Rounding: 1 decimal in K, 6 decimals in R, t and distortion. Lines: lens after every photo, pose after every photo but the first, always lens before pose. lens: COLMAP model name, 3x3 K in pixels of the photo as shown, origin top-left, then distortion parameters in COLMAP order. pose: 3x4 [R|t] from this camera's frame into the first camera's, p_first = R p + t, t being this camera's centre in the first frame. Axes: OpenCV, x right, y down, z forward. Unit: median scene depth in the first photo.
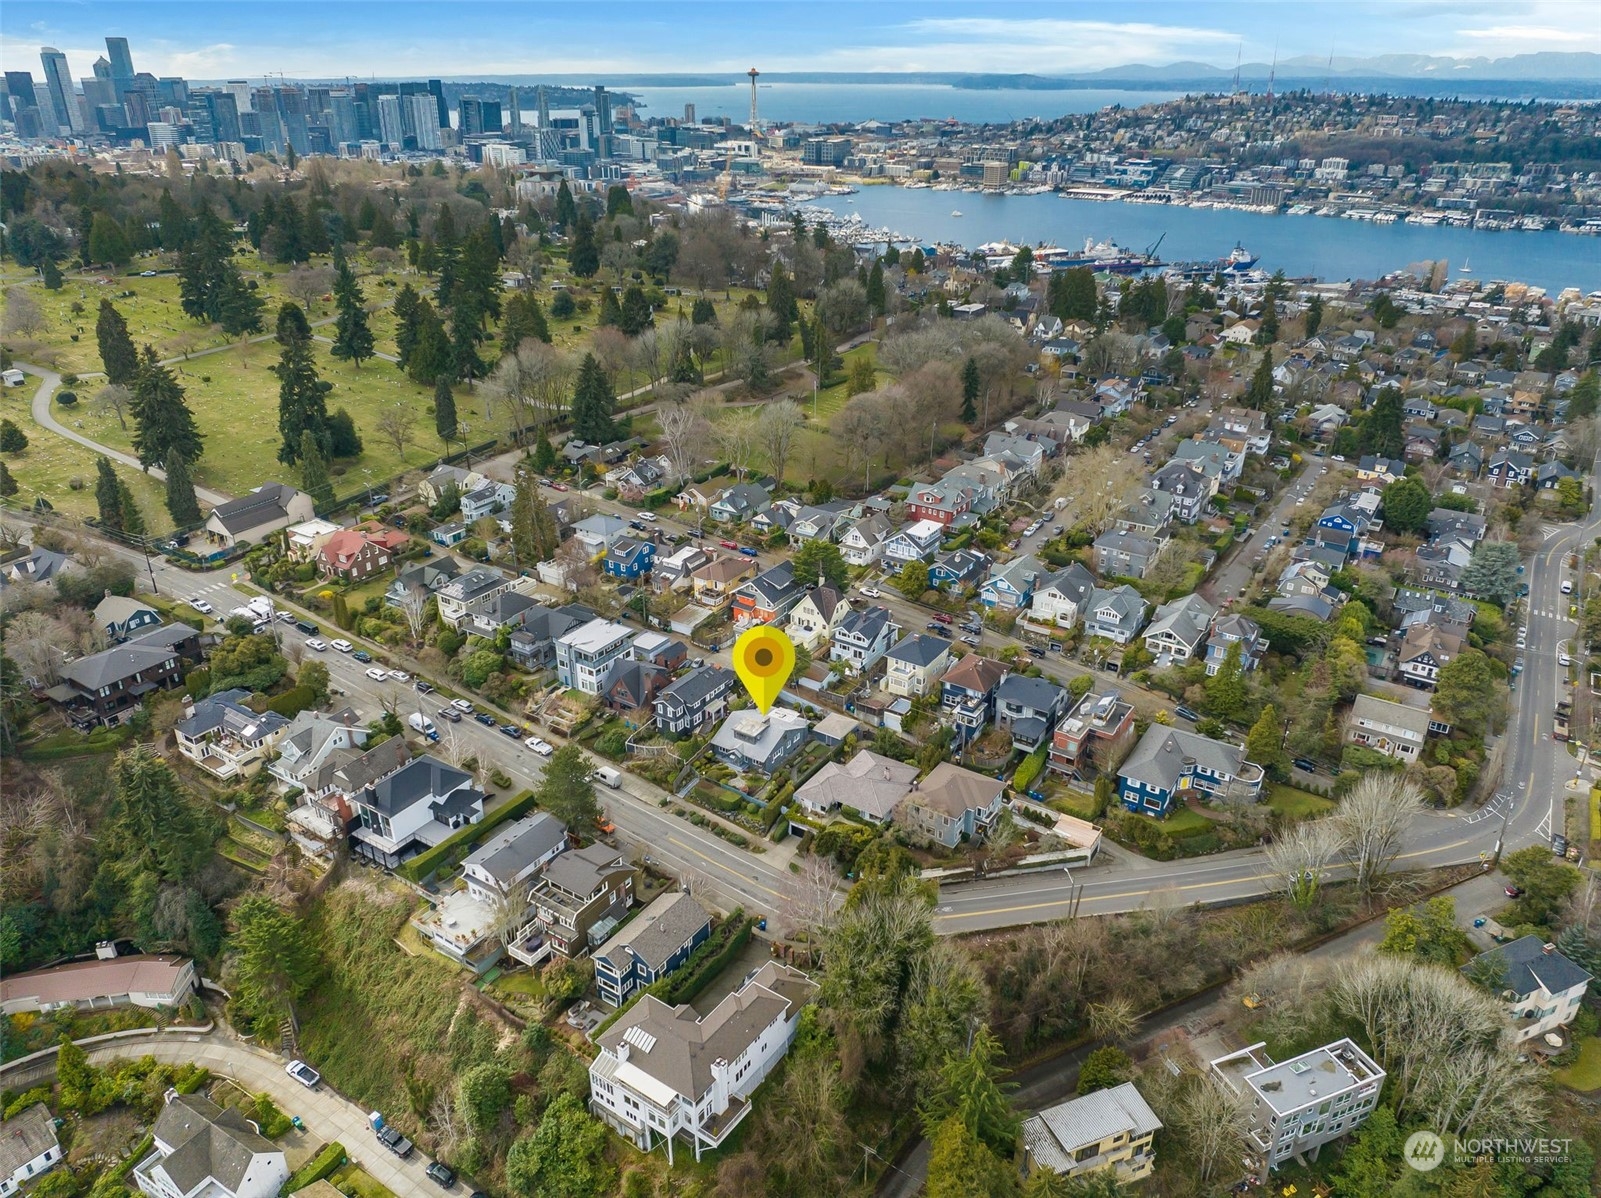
lens RADIAL K [[1127.3, 0, 800.5], [0, 1127.3, 599.0], [0, 0, 1]] dist [-0.026273, 0.010157]
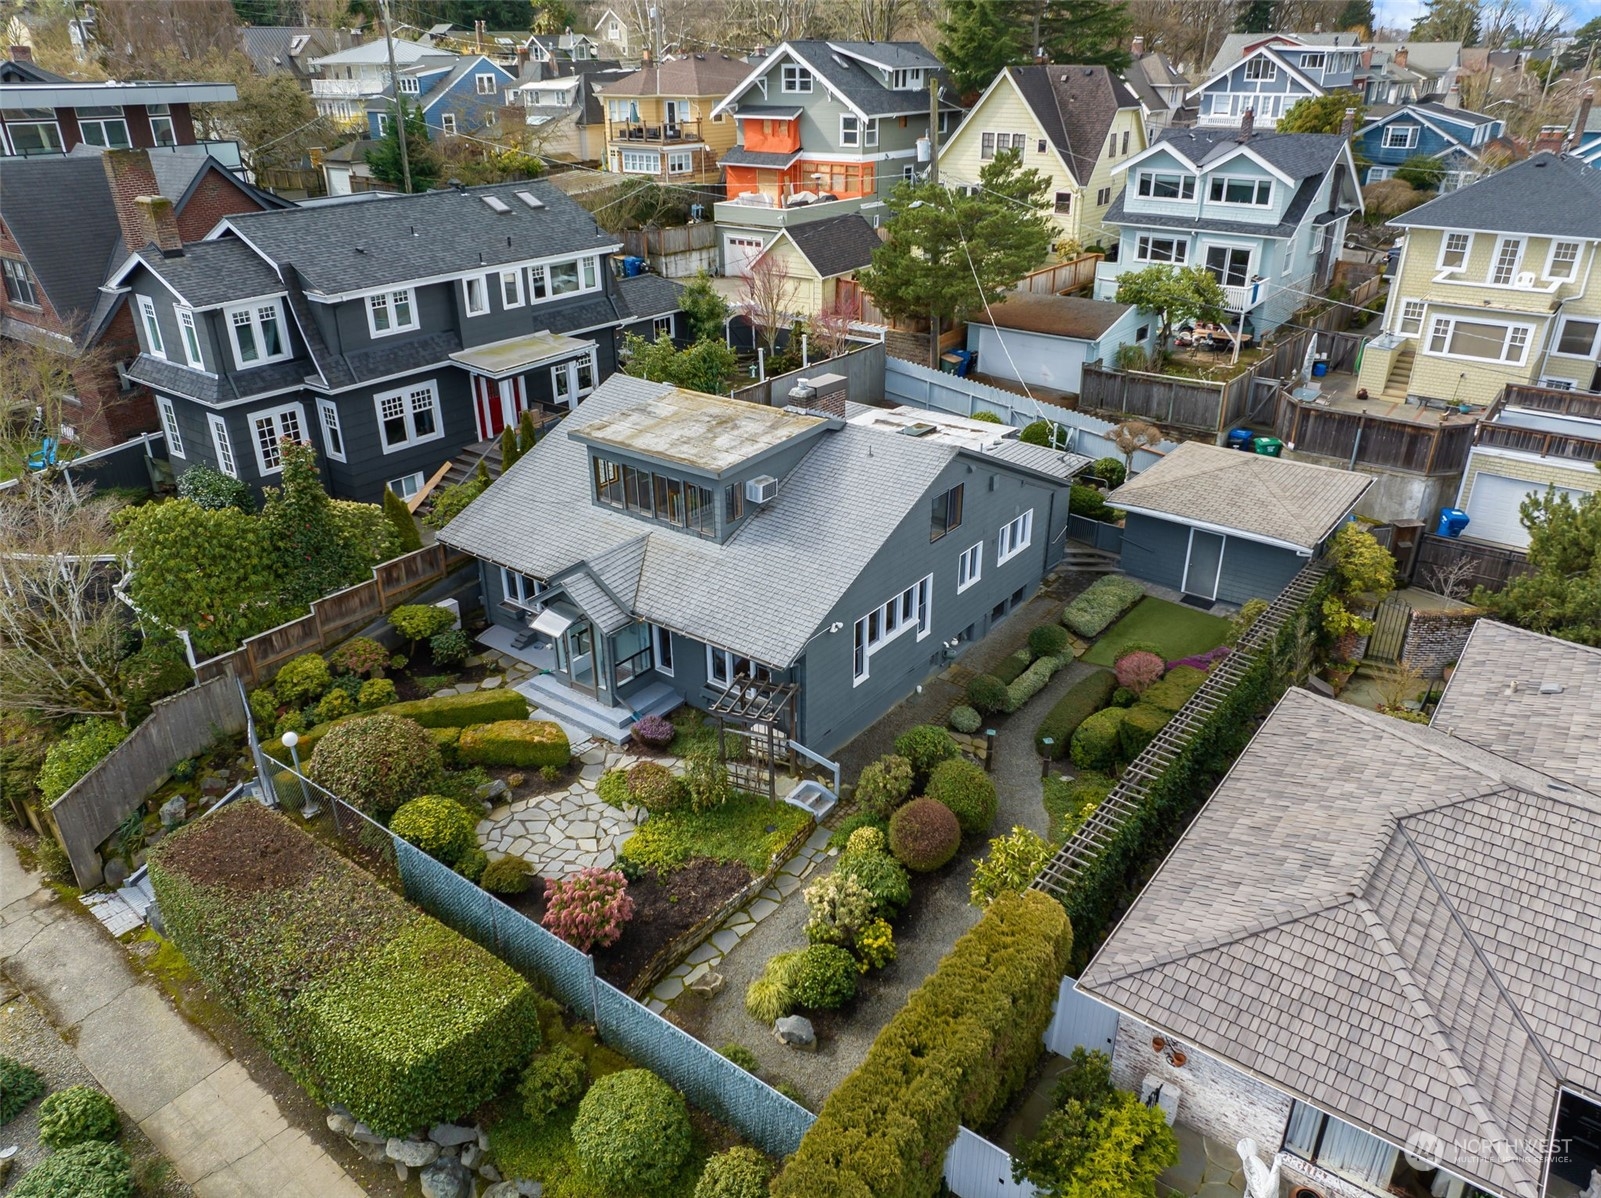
lens RADIAL K [[1127.3, 0, 800.5], [0, 1127.3, 599.0], [0, 0, 1]] dist [-0.026273, 0.010157]
pose [[0.997144, 0.023159, -0.071889, -0.021799], [-0.022801, 0.999723, 0.005788, 0.132792], [0.072003, -0.004133, 0.997396, 0.853568]]
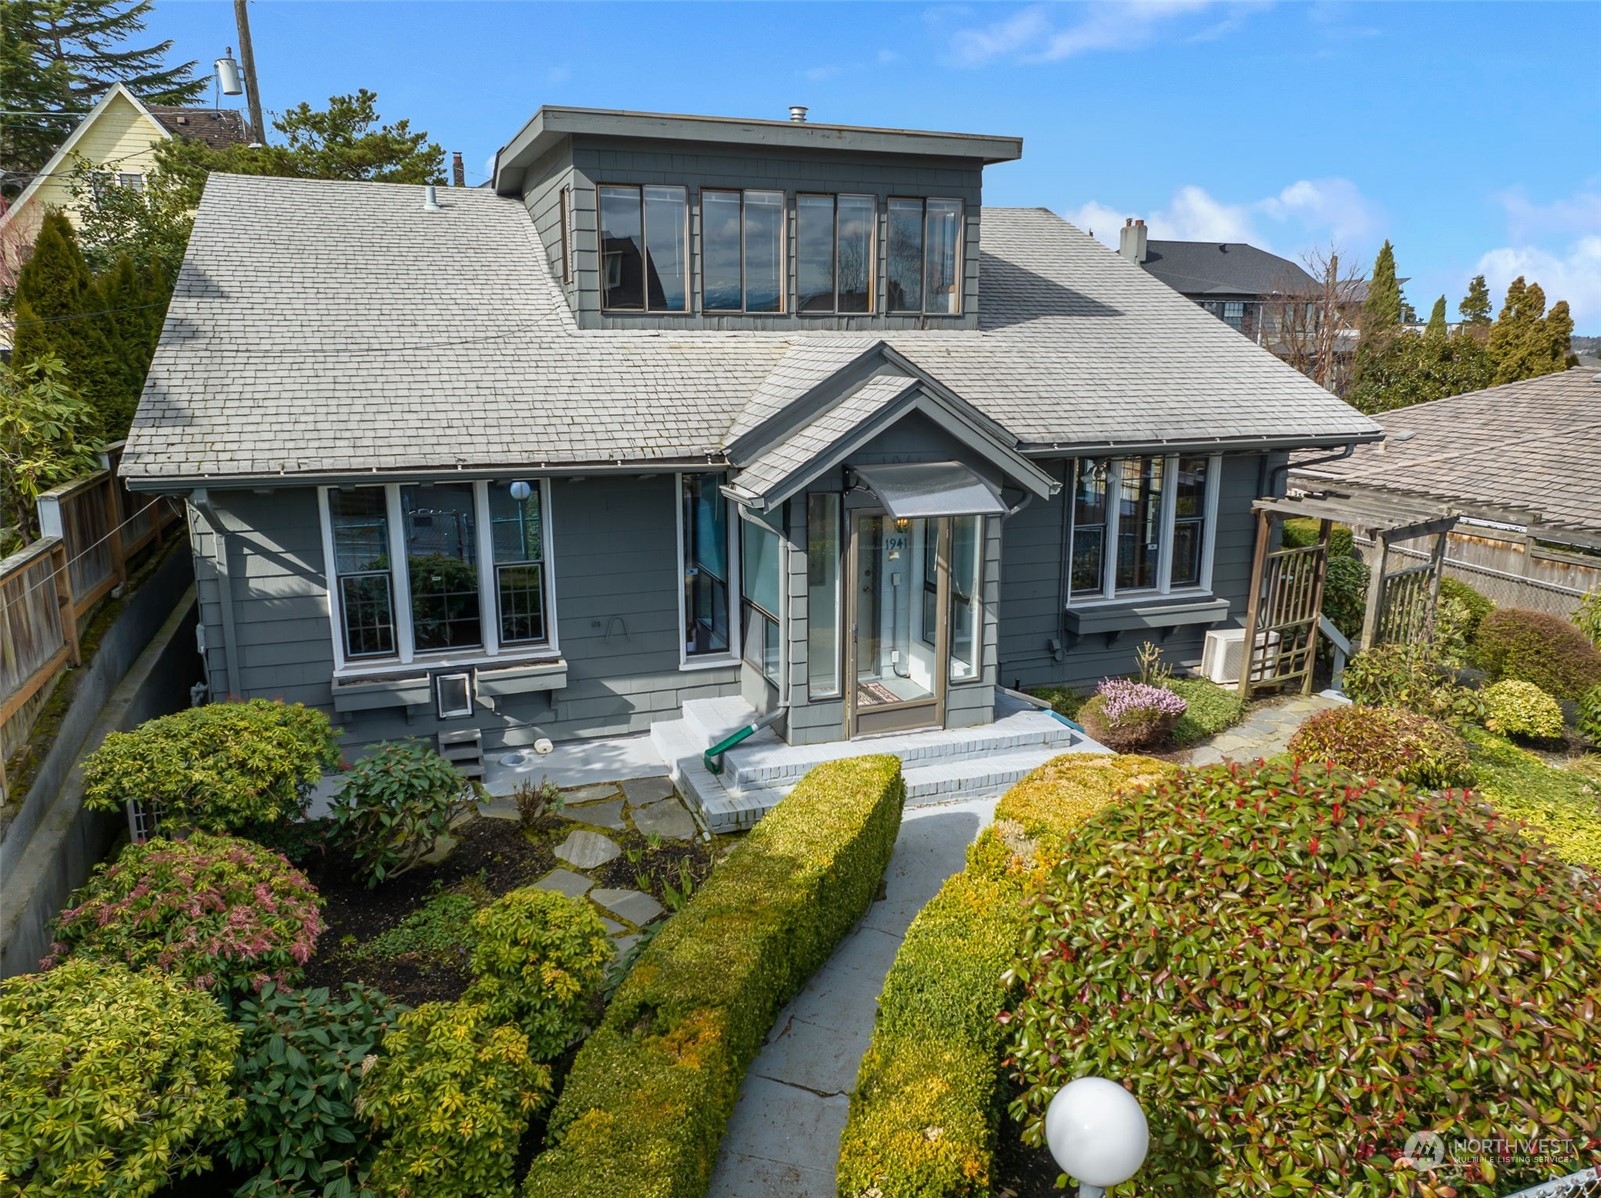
lens RADIAL K [[1127.3, 0, 800.5], [0, 1127.3, 599.0], [0, 0, 1]] dist [-0.026273, 0.010157]
pose [[0.604134, -0.186272, 0.774806, -0.096838], [0.353650, 0.933975, -0.051210, 0.140737], [-0.714111, 0.304948, 0.630121, 0.955012]]
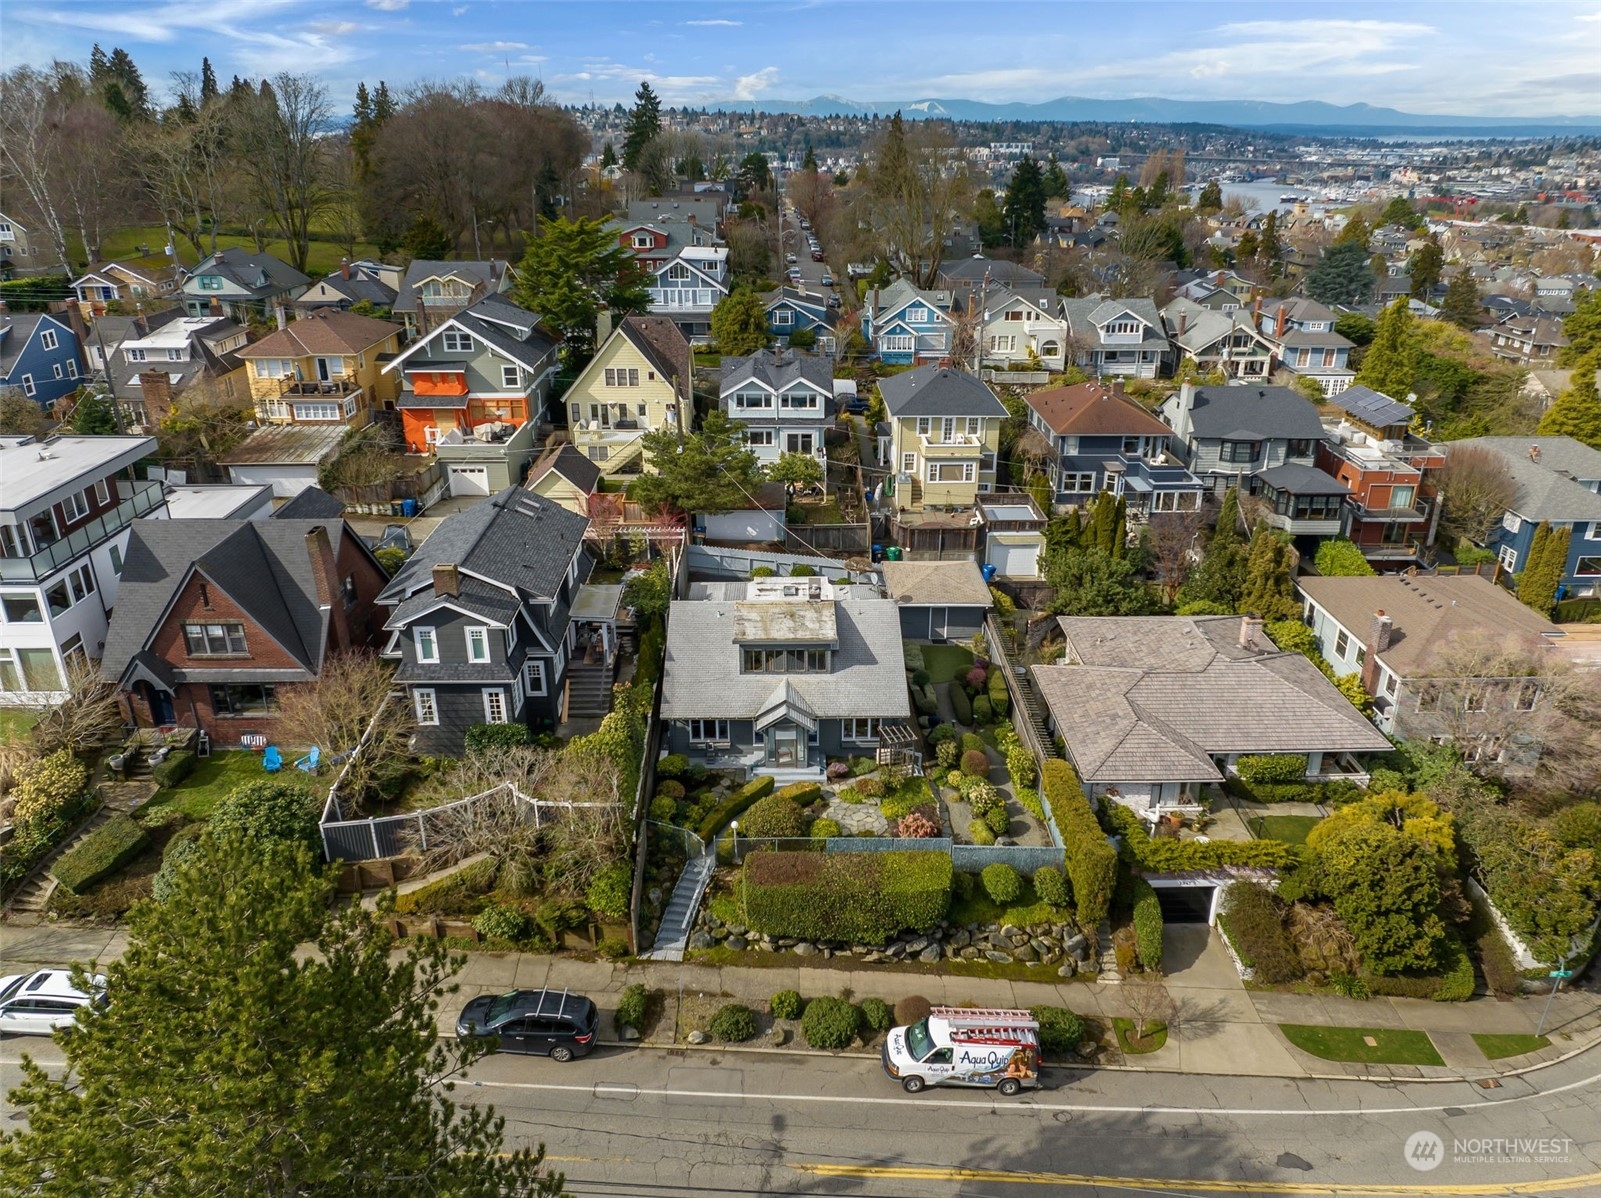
lens RADIAL K [[1125.6, 0, 804.0], [0, 1125.6, 598.3], [0, 0, 1]] dist [-0.033736, 0.026818]
pose [[0.823091, -0.222229, 0.522623, -0.181823], [0.242743, 0.969627, 0.030002, 0.100236], [-0.513417, 0.102169, 0.852036, 0.755956]]
